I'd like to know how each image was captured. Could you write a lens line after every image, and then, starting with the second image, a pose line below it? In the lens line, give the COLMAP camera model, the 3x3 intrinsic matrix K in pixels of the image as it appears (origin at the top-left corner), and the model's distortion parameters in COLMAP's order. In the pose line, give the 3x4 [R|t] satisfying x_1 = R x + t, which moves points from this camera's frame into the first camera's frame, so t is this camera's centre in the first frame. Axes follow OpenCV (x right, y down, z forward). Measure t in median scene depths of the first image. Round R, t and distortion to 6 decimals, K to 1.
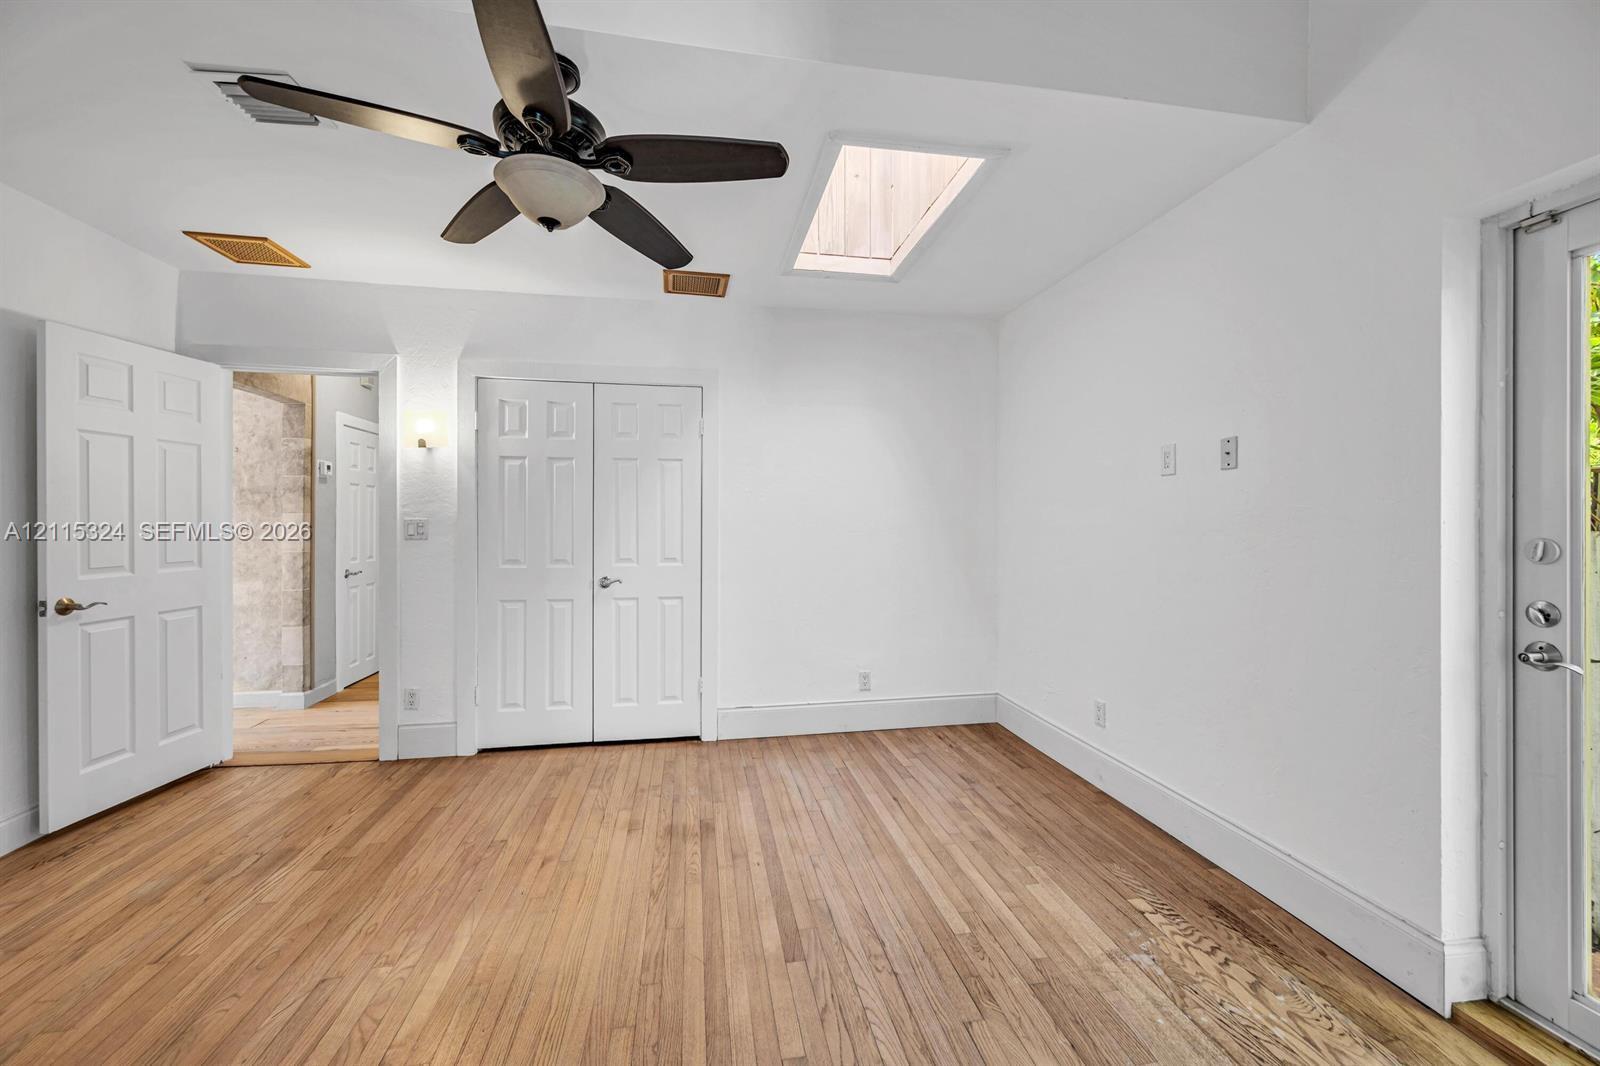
lens RADIAL K [[635.9, 0, 802.7], [0, 635.9, 526.4], [0, 0, 1]] dist [0.001354, 0.000163]
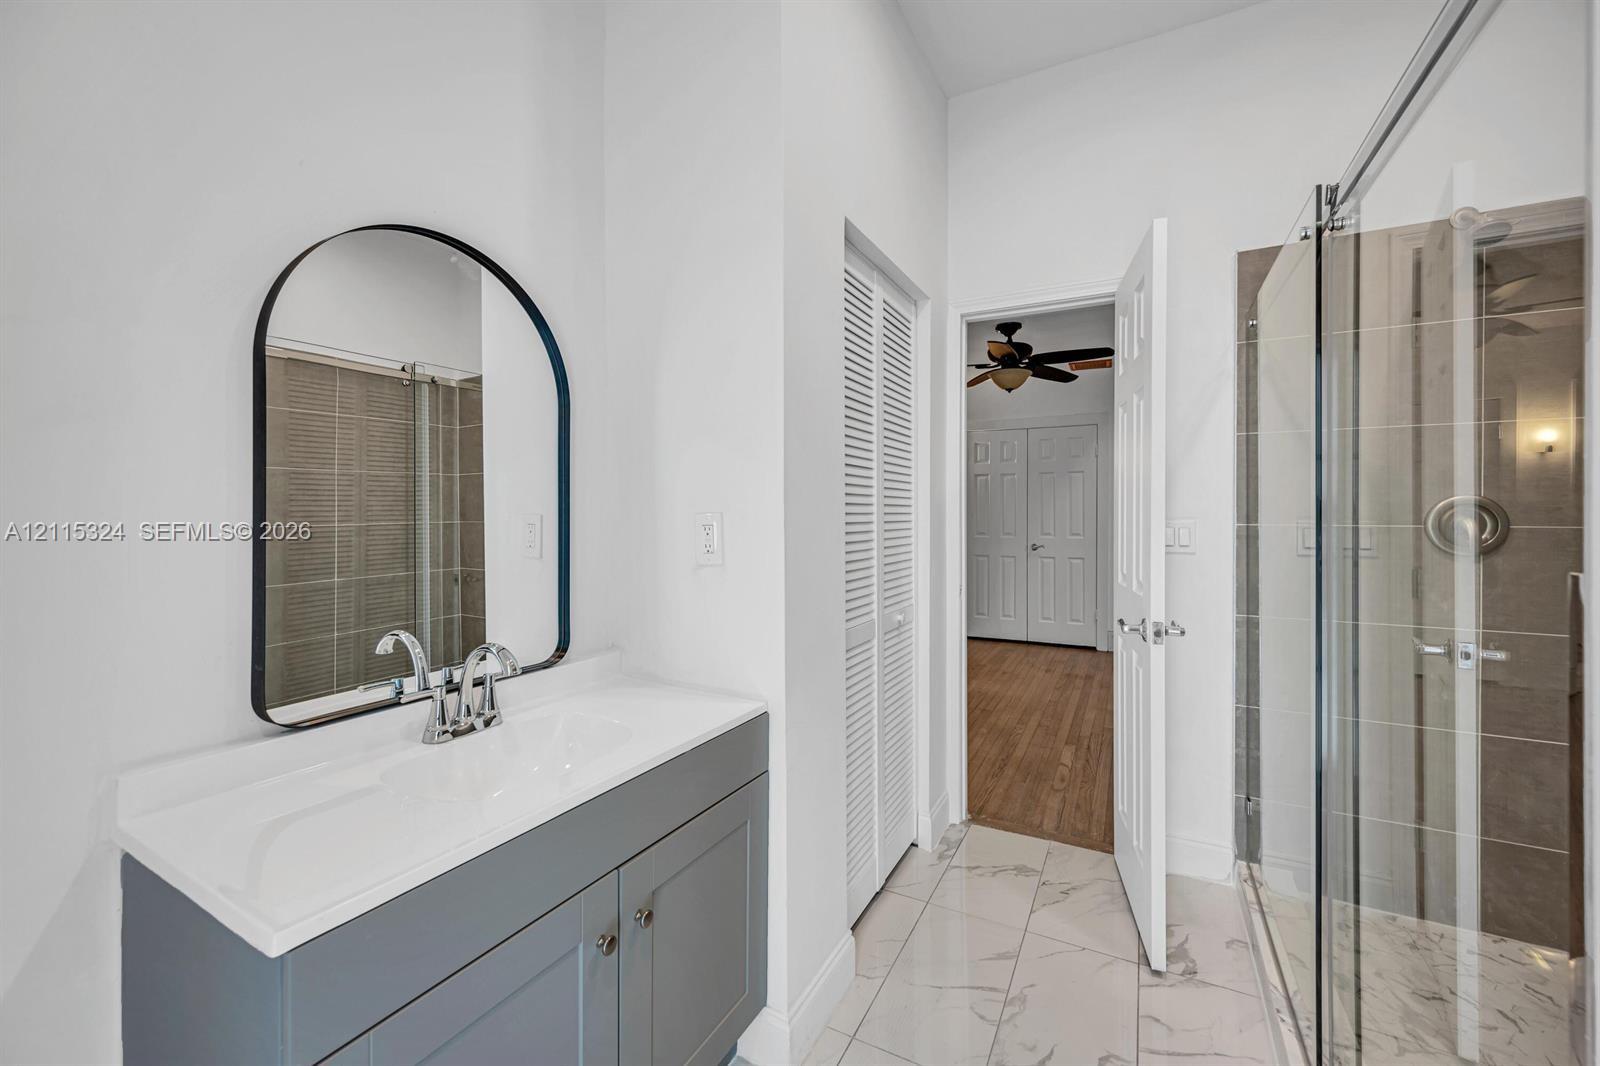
lens RADIAL K [[635.9, 0, 802.7], [0, 635.9, 526.4], [0, 0, 1]] dist [0.001354, 0.000163]
pose [[0.790727, 0.006748, -0.612132, 0.321539], [0.003895, 0.999864, 0.016054, 0.004664], [0.612157, -0.015078, 0.790592, -0.970100]]
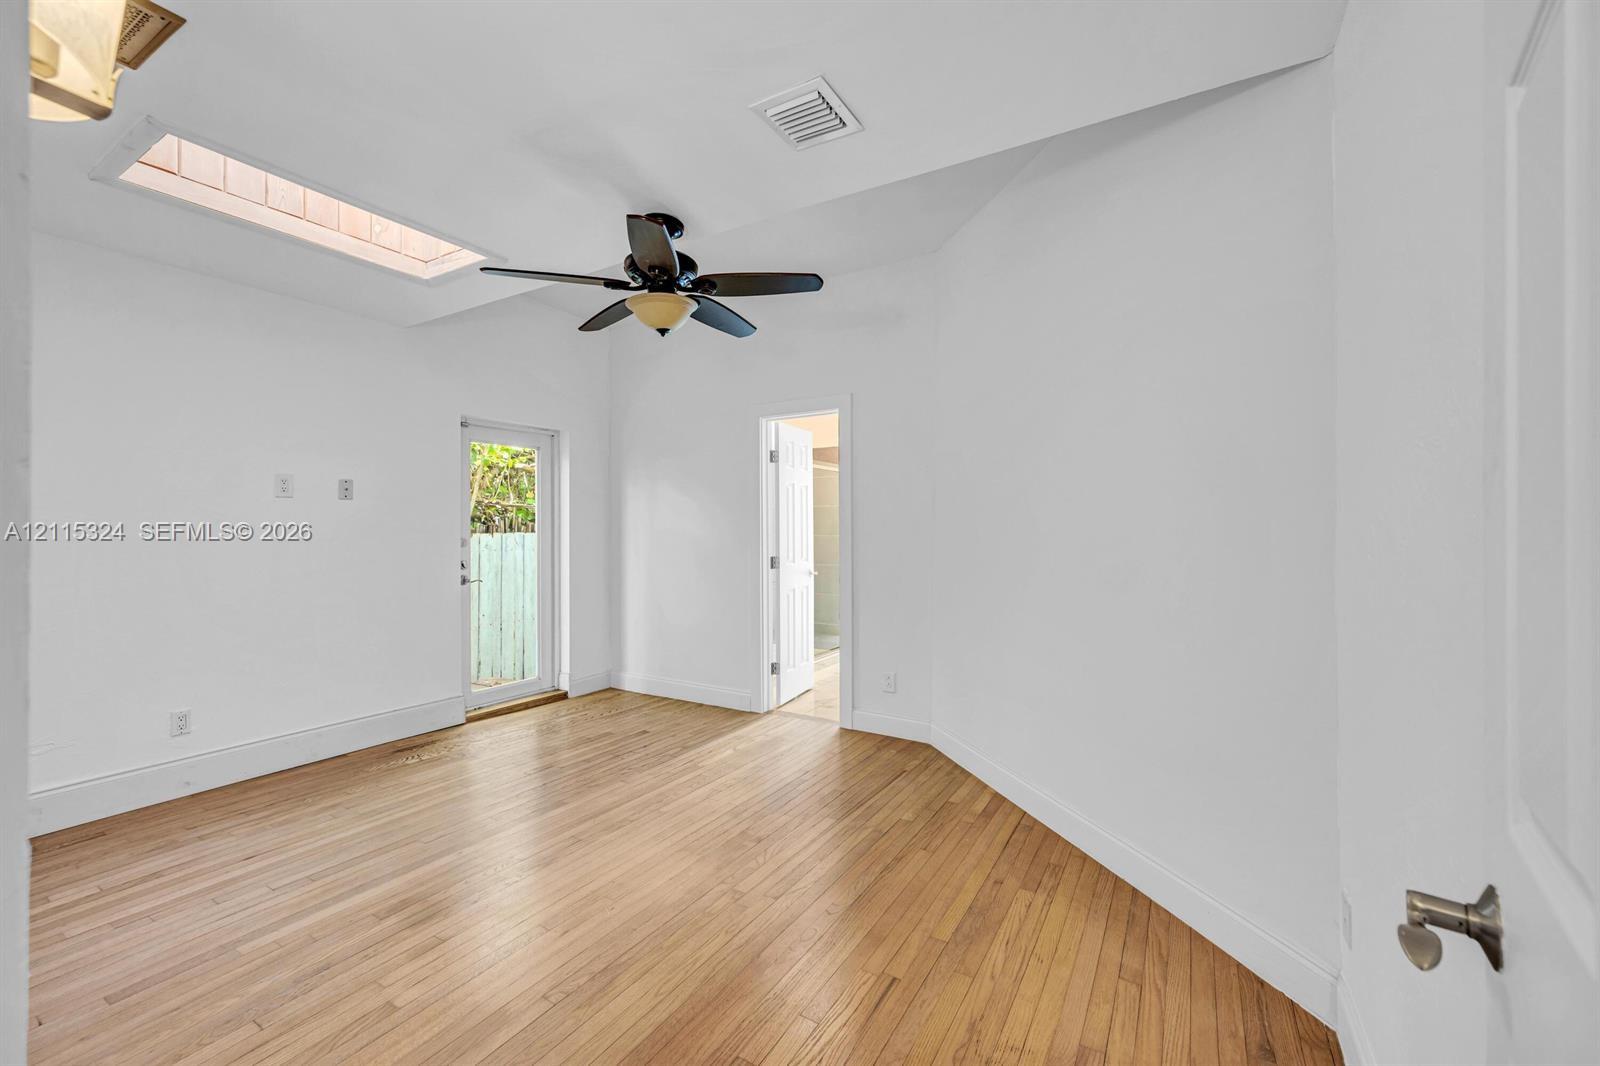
lens RADIAL K [[635.9, 0, 802.7], [0, 635.9, 526.4], [0, 0, 1]] dist [0.001354, 0.000163]
pose [[-0.752111, 0.003278, 0.659029, -1.091477], [0.004570, 0.999990, 0.000241, -0.015712], [-0.659021, 0.003193, -0.752118, 1.281384]]
